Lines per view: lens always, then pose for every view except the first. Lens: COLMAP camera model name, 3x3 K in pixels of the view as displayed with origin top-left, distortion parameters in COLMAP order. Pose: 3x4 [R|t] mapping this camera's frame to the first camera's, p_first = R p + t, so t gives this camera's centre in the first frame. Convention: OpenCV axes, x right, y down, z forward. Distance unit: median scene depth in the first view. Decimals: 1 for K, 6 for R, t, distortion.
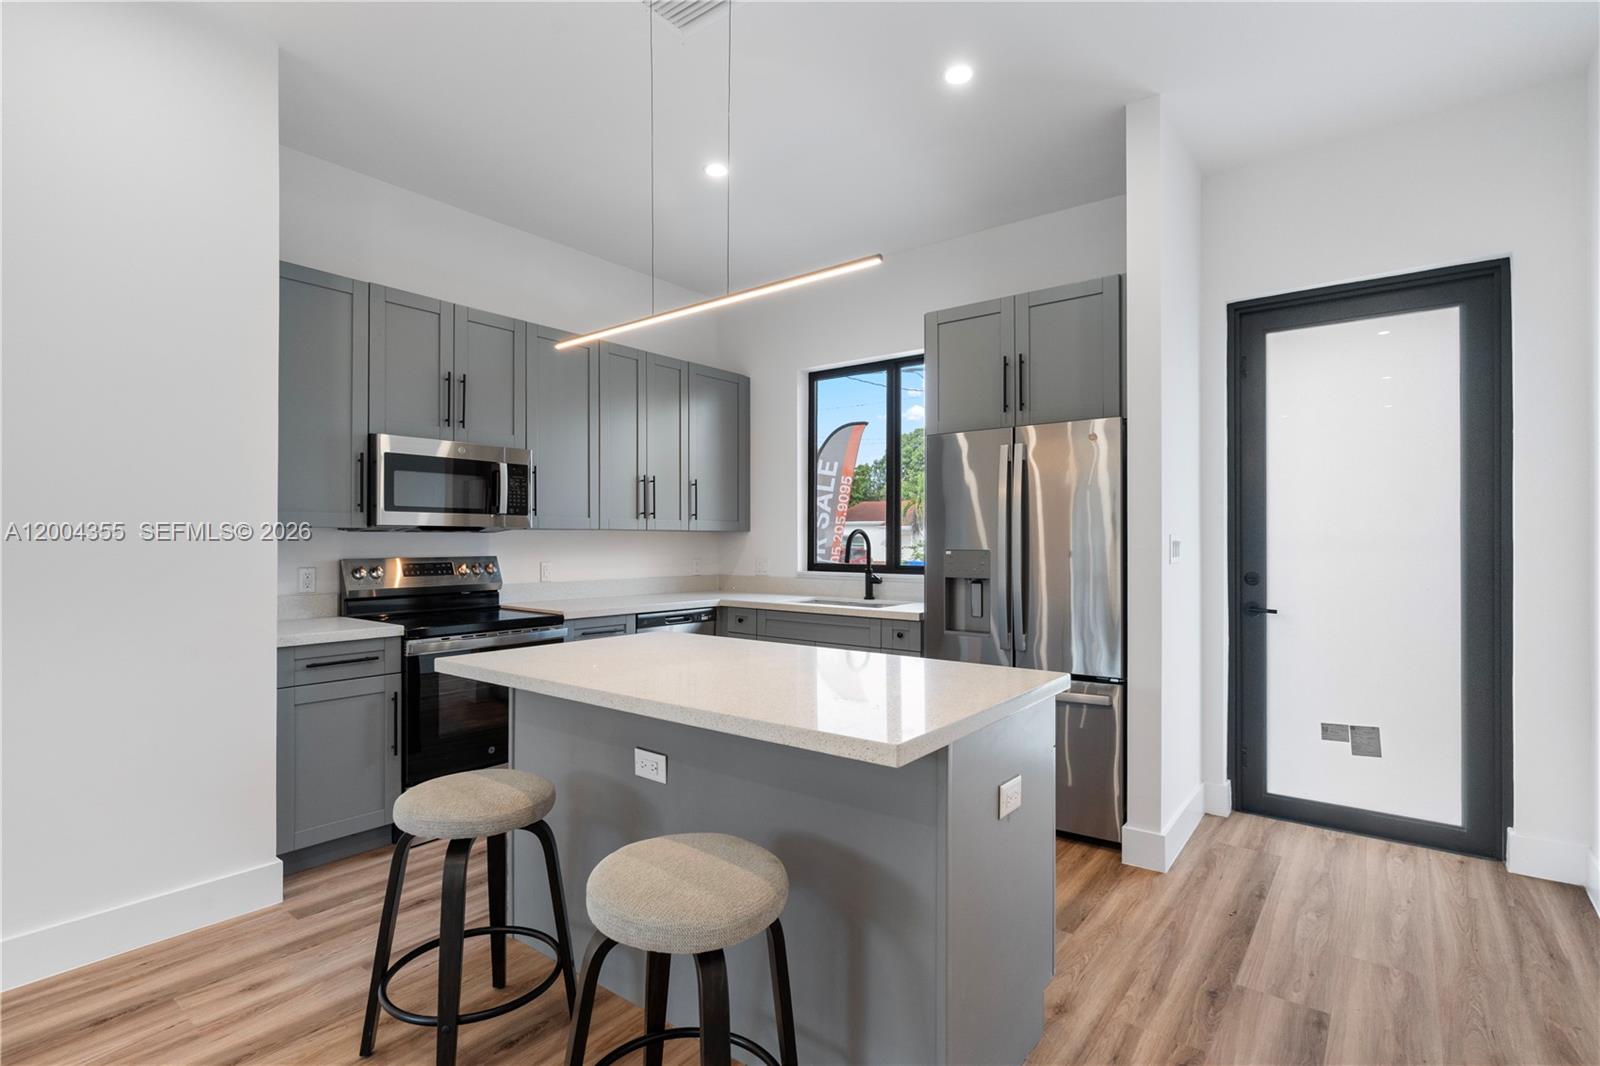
lens RADIAL K [[768.4, 0, 795.7], [0, 768.4, 536.8], [0, 0, 1]] dist [-0.001918, 0.000469]
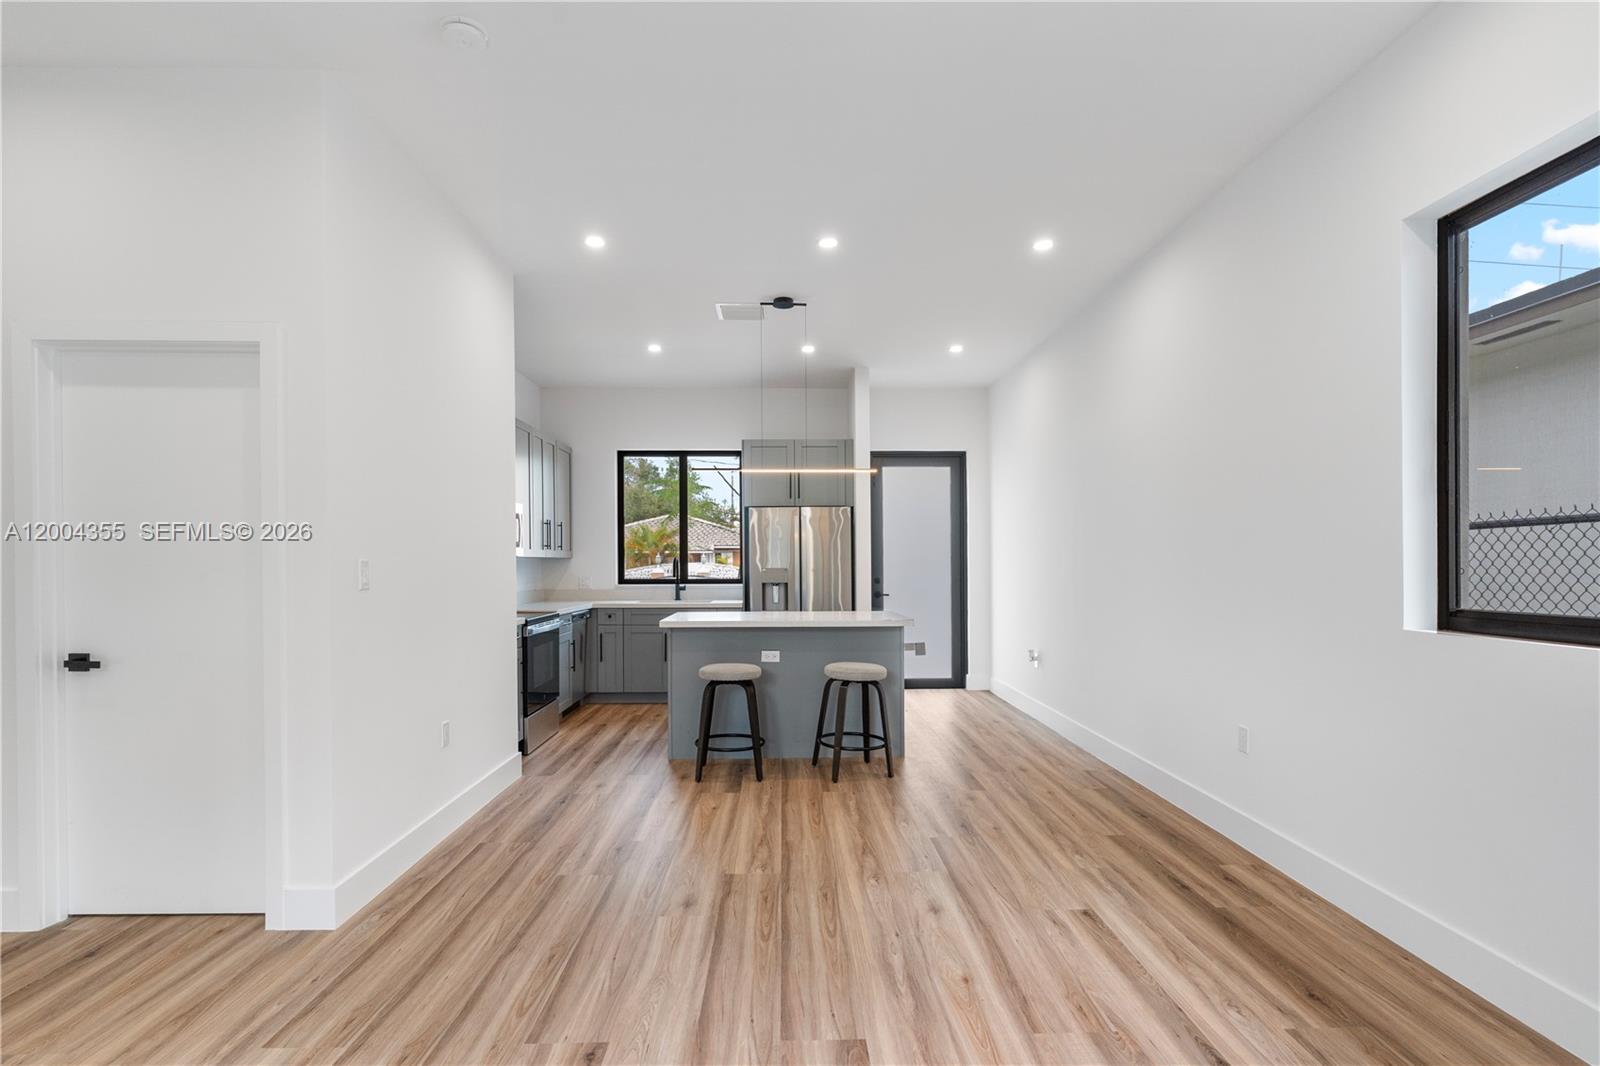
lens RADIAL K [[788.4, 0, 797.9], [0, 788.4, 567.8], [0, 0, 1]] dist [-0.001253, 0.000093]
pose [[0.771557, -0.008092, 0.636108, -1.049362], [0.002191, 0.999947, 0.010063, -0.003950], [-0.636156, -0.006371, 0.771534, -0.600107]]
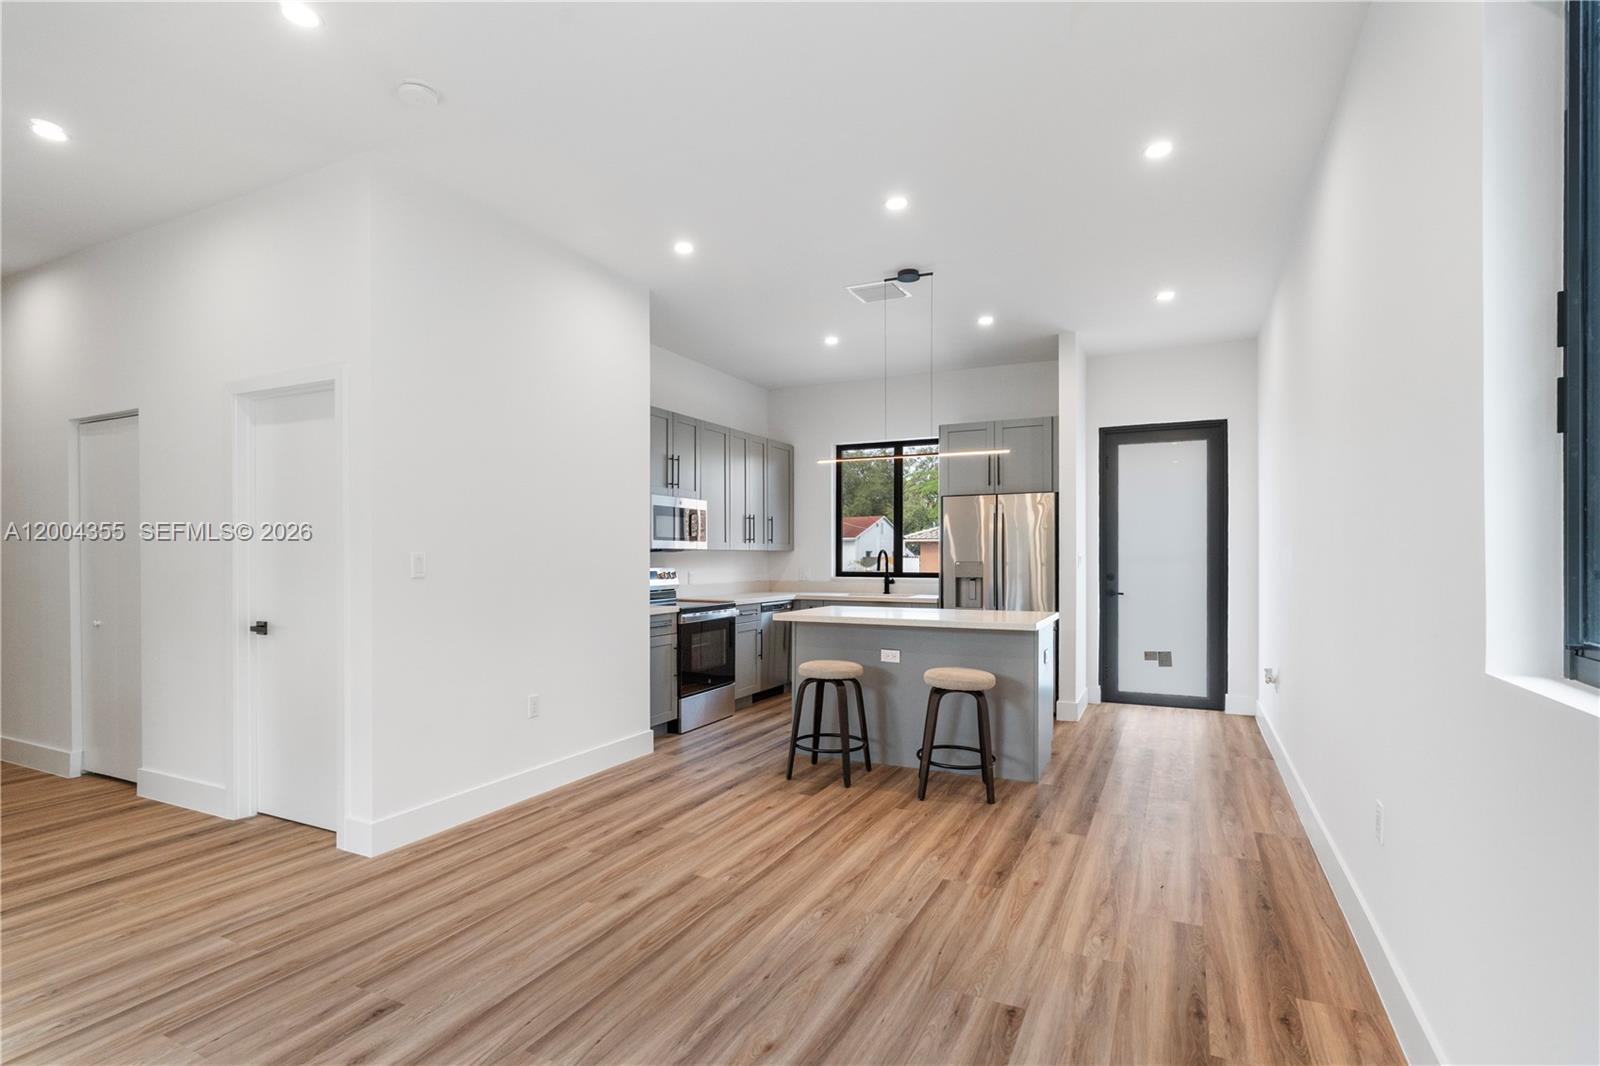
lens RADIAL K [[783.5, 0, 800.0], [0, 783.5, 561.0], [0, 0, 1]] dist [-0.002124, 0.000575]
pose [[0.977669, -0.003435, 0.210121, -0.576070], [0.001340, 0.999948, 0.010110, -0.004025], [-0.210145, -0.009603, 0.977623, -0.741402]]
